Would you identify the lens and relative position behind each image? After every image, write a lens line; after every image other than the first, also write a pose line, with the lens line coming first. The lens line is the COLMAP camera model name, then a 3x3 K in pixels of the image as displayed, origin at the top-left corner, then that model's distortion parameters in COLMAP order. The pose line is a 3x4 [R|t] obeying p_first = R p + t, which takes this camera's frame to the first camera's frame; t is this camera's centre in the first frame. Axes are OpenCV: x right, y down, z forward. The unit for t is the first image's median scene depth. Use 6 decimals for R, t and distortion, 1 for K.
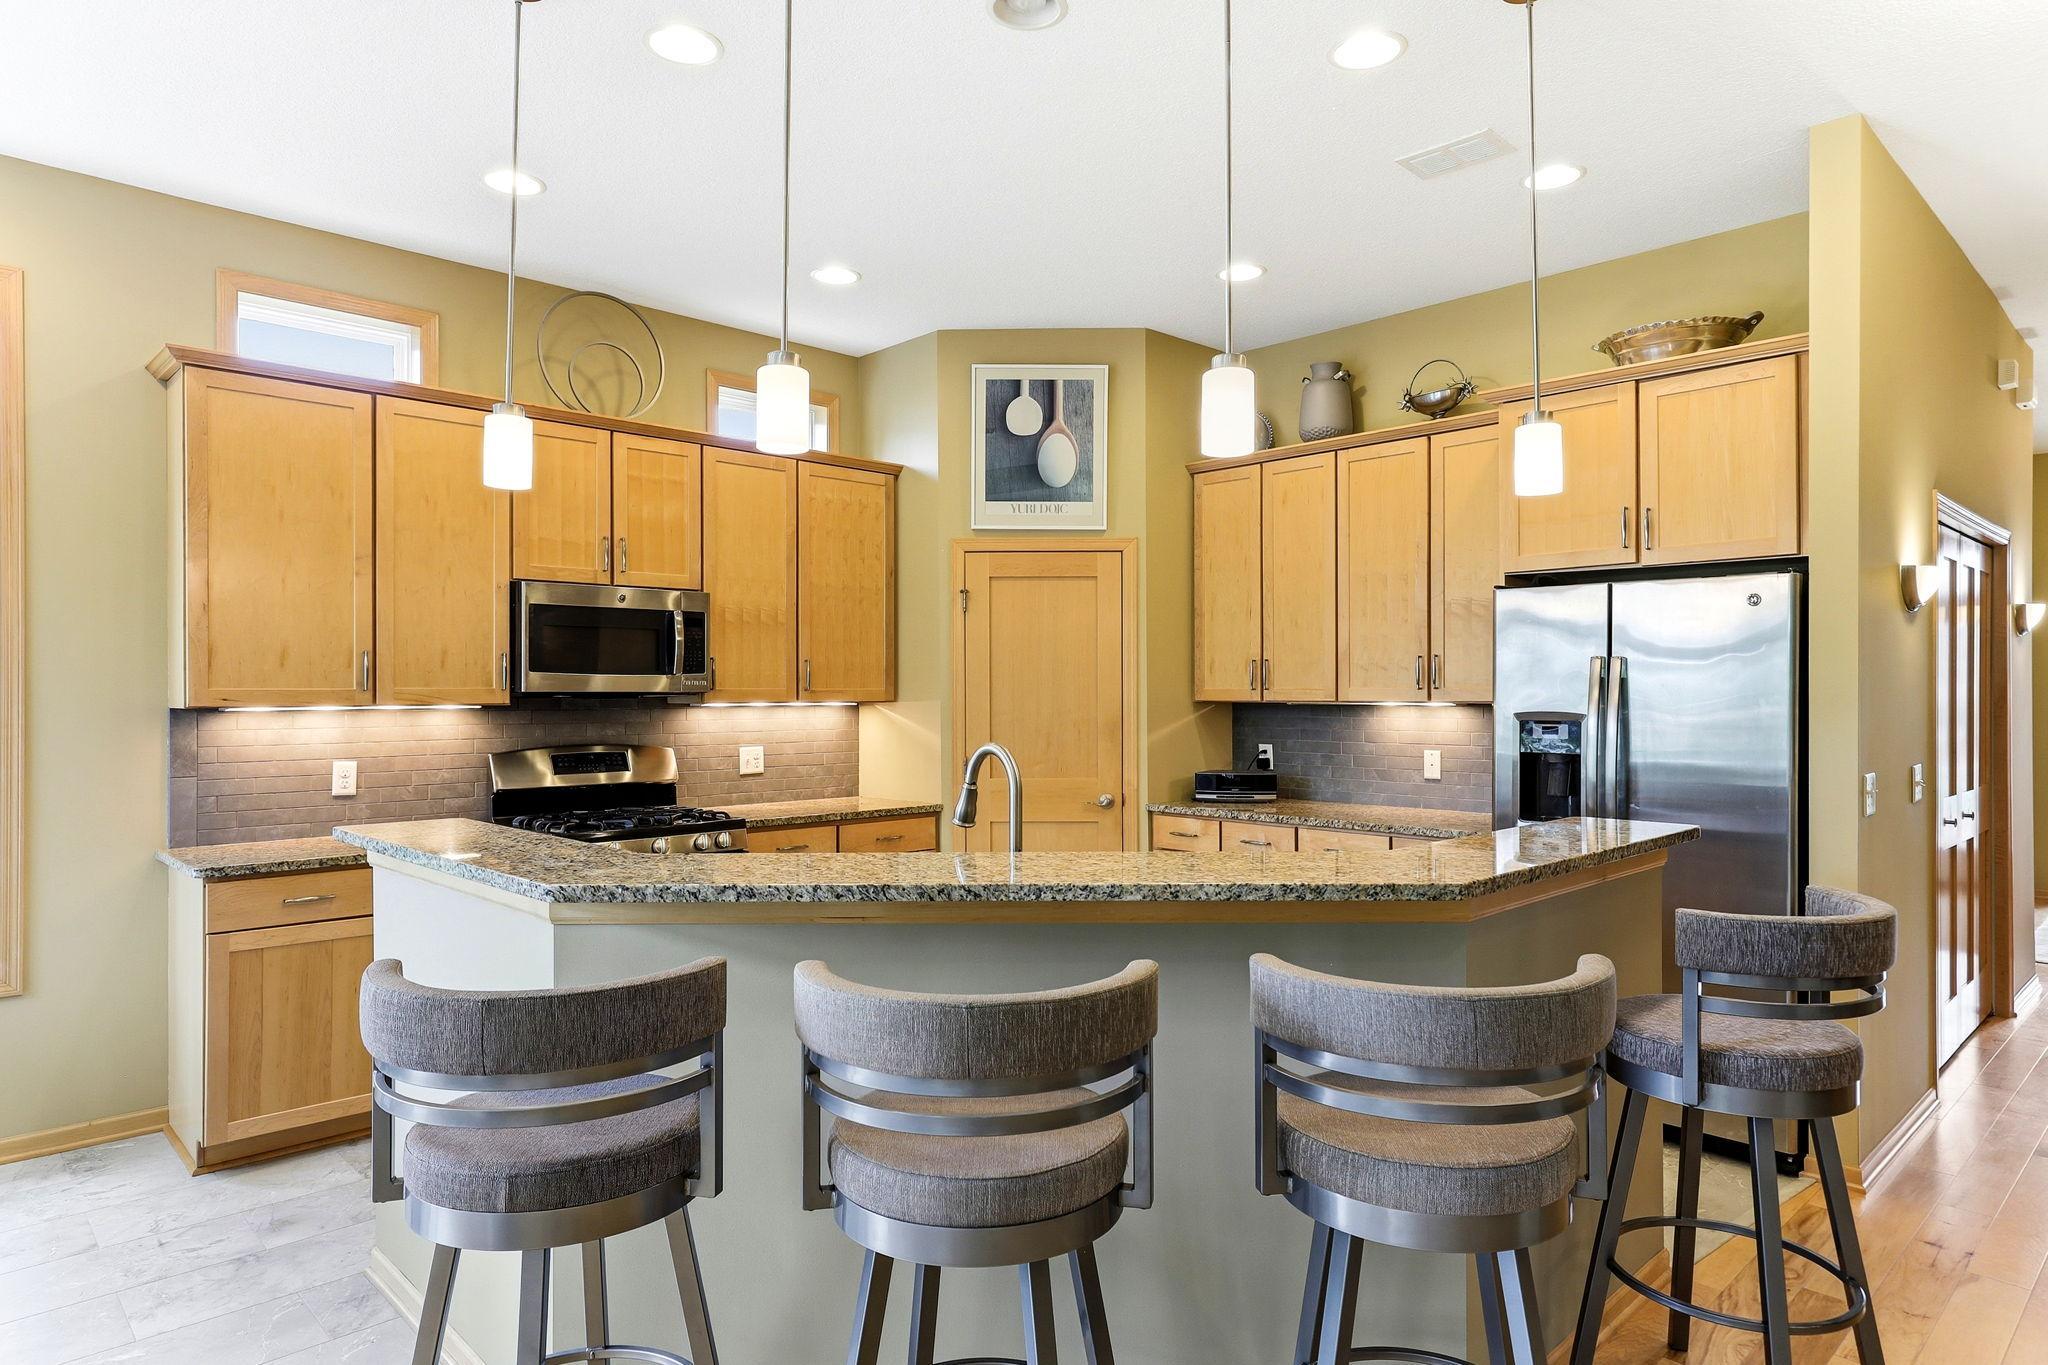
lens RADIAL K [[1199.7, 0, 1033.2], [0, 1199.7, 686.4], [0, 0, 1]] dist [-0.001953, 0.000207]
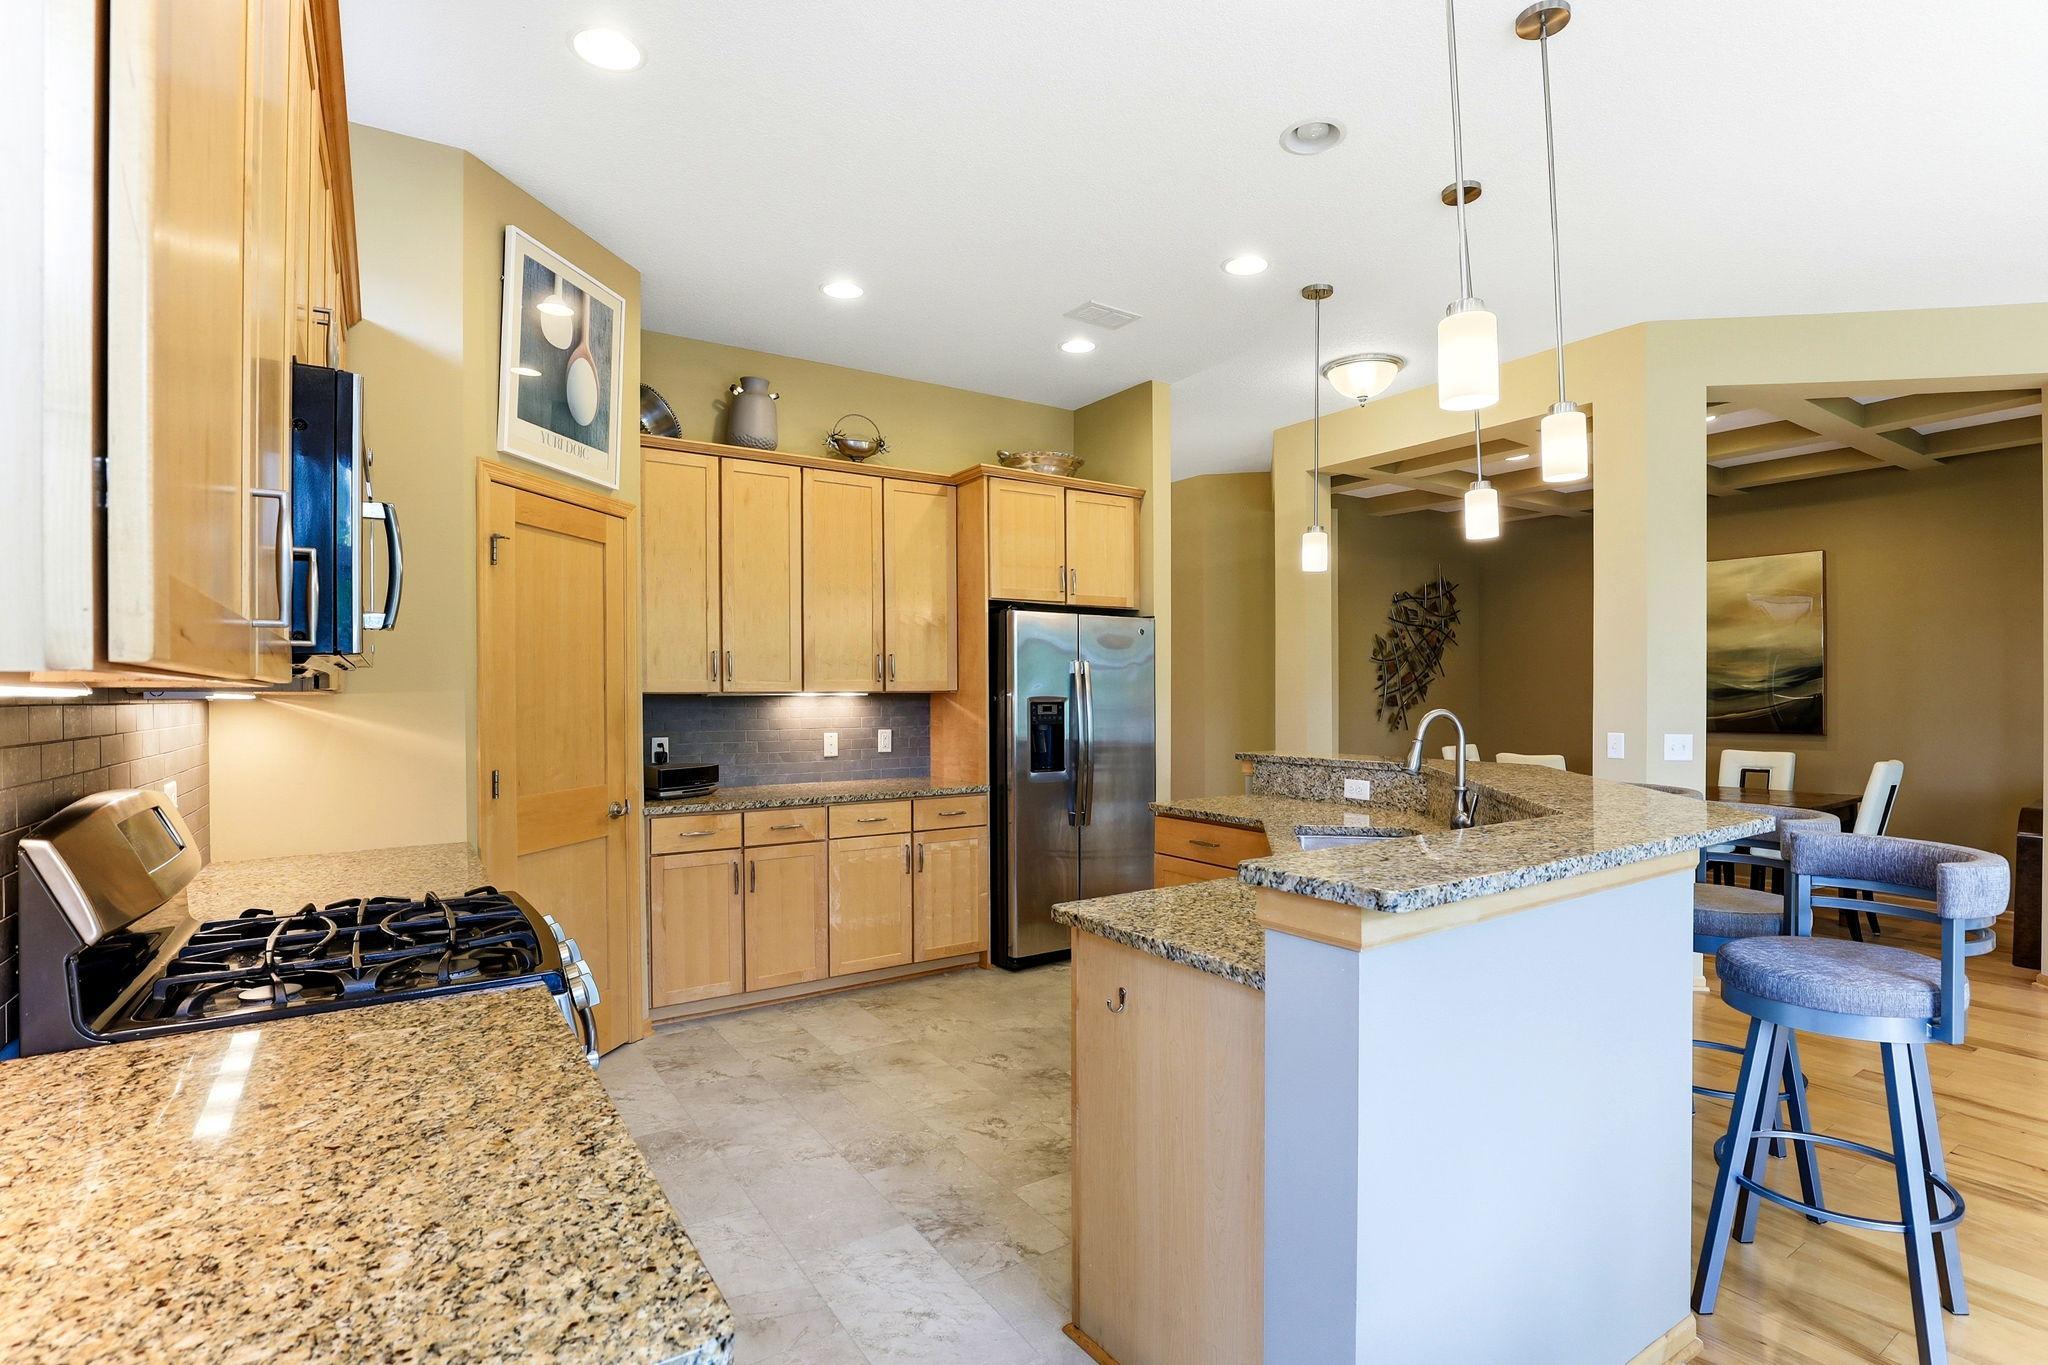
lens RADIAL K [[970.5, 0, 1034.0], [0, 970.5, 686.3], [0, 0, 1]] dist [-0.015208, 0.003273]
pose [[0.188965, 0.007884, 0.981952, -0.555783], [-0.000612, 0.999969, -0.007911, 0.013385], [-0.981984, 0.000894, 0.188964, 0.582848]]
